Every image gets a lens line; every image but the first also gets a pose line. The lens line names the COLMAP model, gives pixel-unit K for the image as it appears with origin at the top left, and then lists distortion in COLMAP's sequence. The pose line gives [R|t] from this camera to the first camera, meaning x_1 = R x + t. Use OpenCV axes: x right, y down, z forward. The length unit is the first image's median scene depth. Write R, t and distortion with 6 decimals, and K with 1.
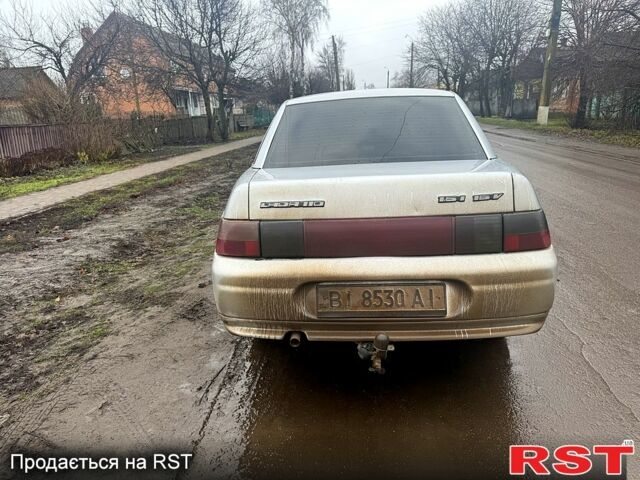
lens RADIAL K [[481.5, 0, 320.0], [0, 481.5, 240.0], [0, 0, 1]] dist [0.011065, 0.000563]
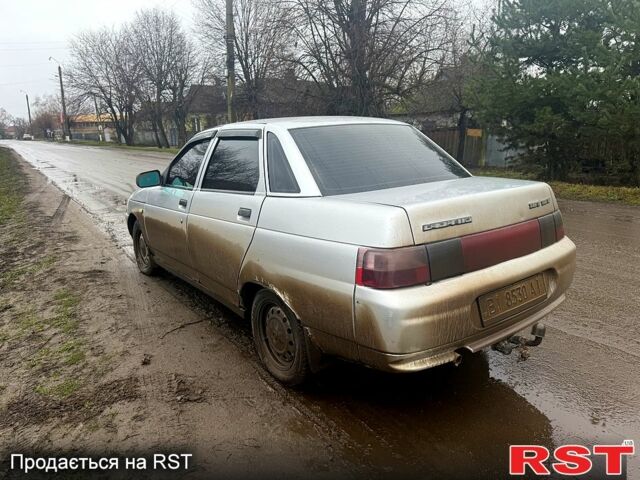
lens RADIAL K [[481.5, 0, 320.0], [0, 481.5, 240.0], [0, 0, 1]] dist [0.011065, 0.000563]
pose [[0.742224, -0.126786, 0.658050, -0.906149], [0.167463, 0.985878, 0.001064, -0.083989], [-0.648892, 0.109409, 0.752974, 0.407146]]
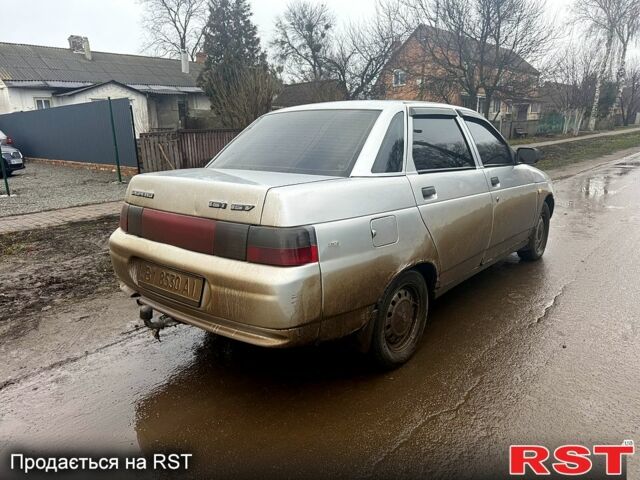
lens RADIAL K [[456.3, 0, 320.0], [0, 456.3, 240.0], [0, 0, 1]] dist [0.066398, 0.000999]
pose [[0.822995, 0.166598, -0.543069, 0.988336], [-0.166133, 0.984817, 0.050347, -0.092111], [0.543211, 0.048786, 0.838177, 0.232469]]
